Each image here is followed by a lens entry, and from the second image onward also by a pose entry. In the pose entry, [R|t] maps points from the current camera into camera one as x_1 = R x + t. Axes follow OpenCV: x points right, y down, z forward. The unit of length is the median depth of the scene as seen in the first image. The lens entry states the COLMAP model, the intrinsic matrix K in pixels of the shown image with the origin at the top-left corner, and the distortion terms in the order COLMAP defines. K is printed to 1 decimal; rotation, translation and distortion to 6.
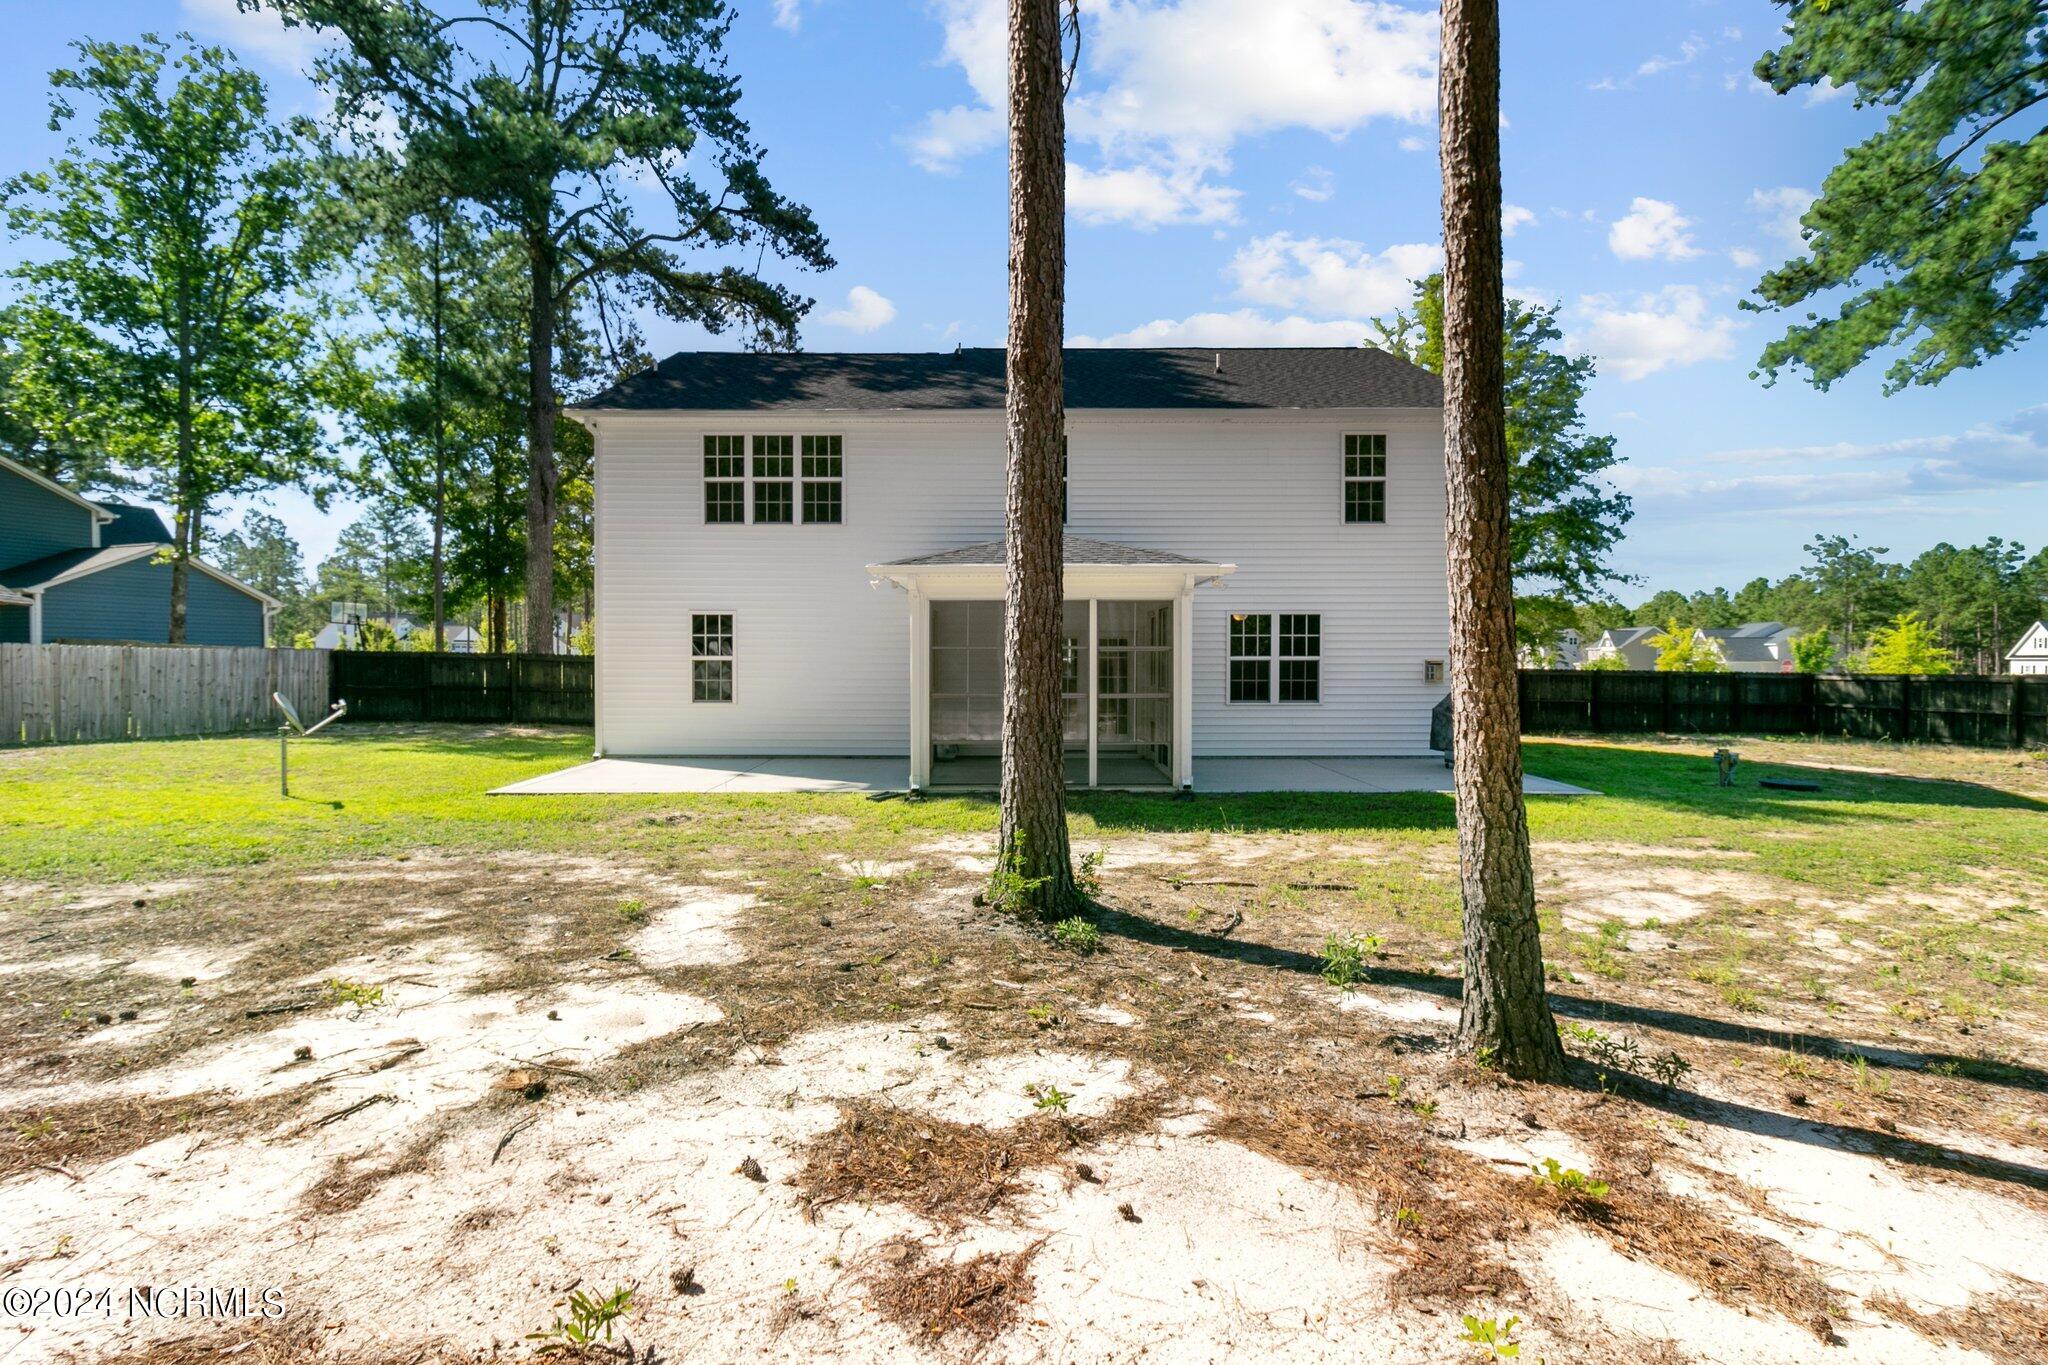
lens RADIAL K [[968.8, 0, 1024.0], [0, 968.8, 682.5], [0, 0, 1]] dist [-0.016486, 0.021117]
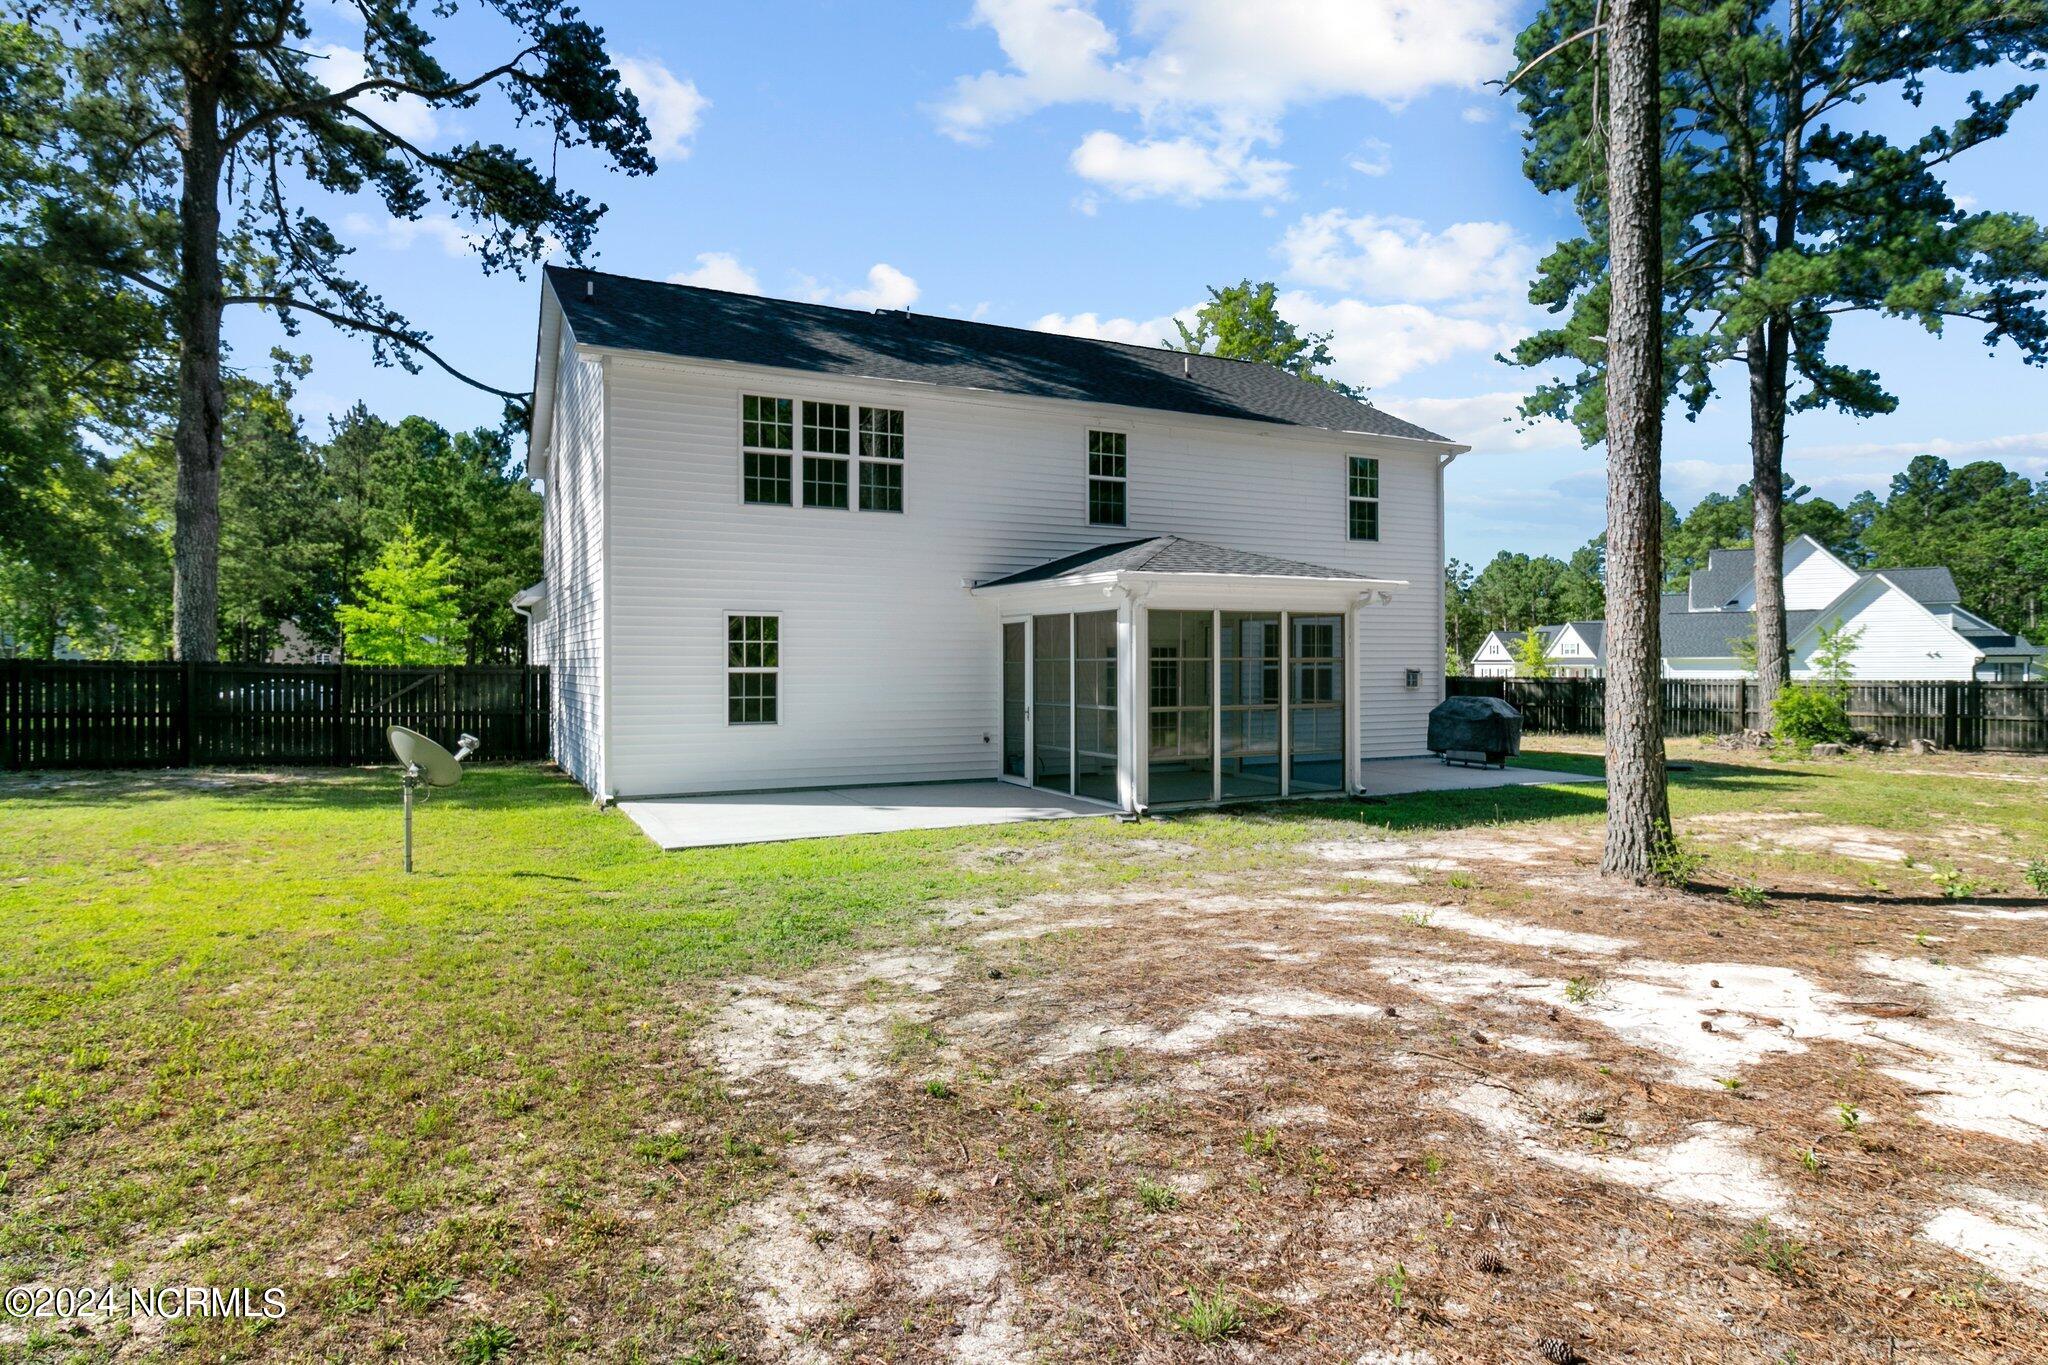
lens RADIAL K [[1148.1, 0, 1024.0], [0, 1148.1, 682.5], [0, 0, 1]] dist [0.007250, 0.001045]
pose [[0.892775, -0.009025, 0.450413, -0.553728], [0.012085, 0.999919, -0.003918, -0.007888], [-0.450341, 0.008942, 0.892812, 0.038323]]
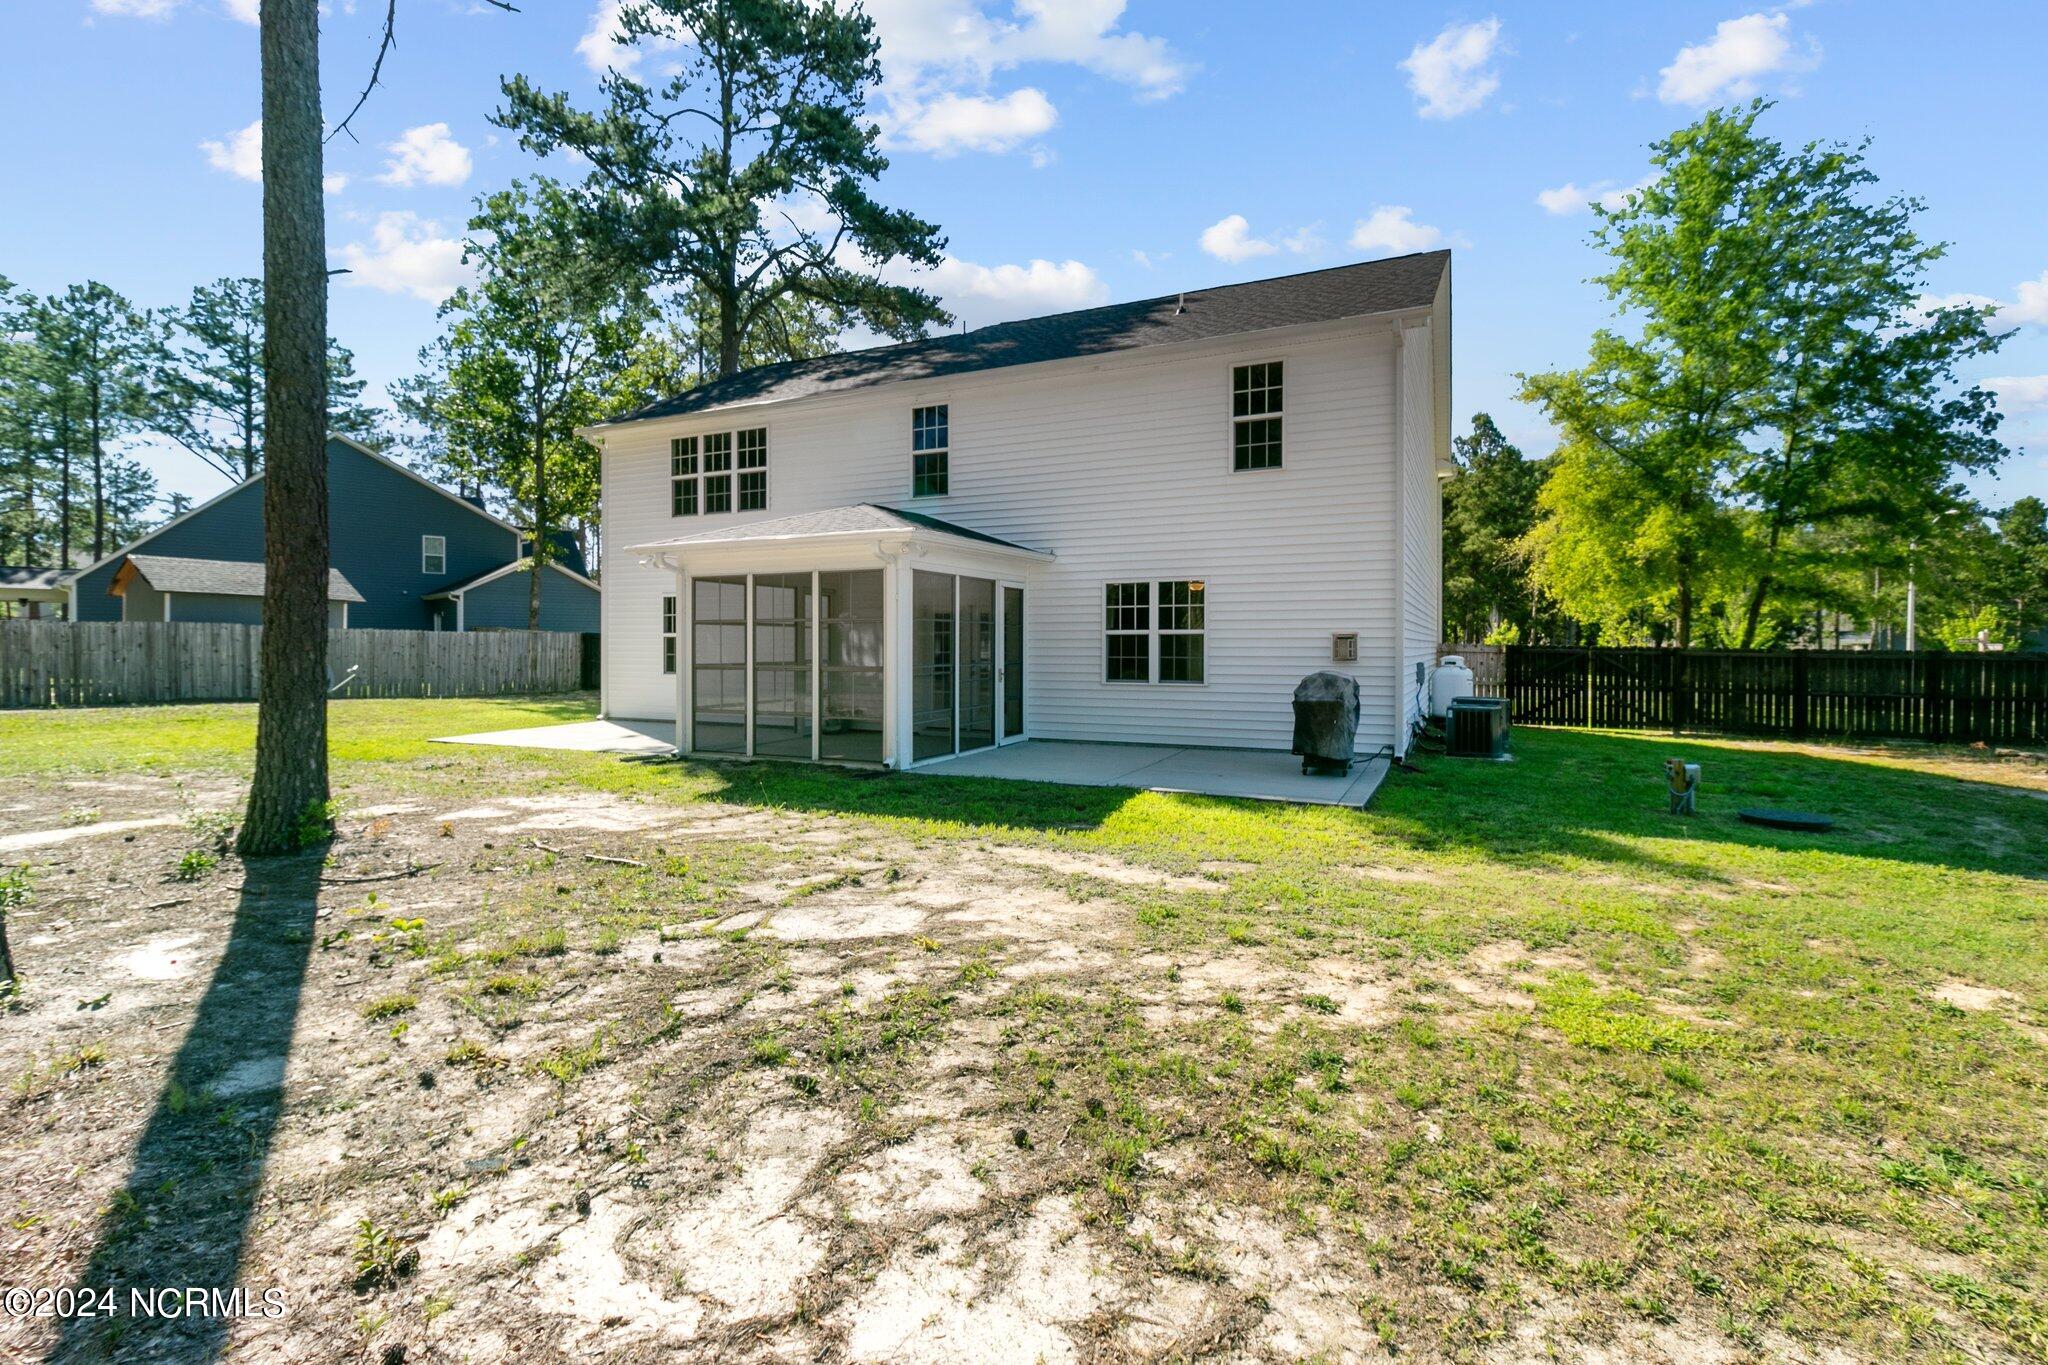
lens RADIAL K [[968.8, 0, 1024.0], [0, 968.8, 682.5], [0, 0, 1]] dist [-0.016486, 0.021117]
pose [[0.901208, 0.014733, -0.433136, 0.535571], [-0.008132, 0.999821, 0.017089, 0.006822], [0.433311, -0.011878, 0.901166, 0.153778]]
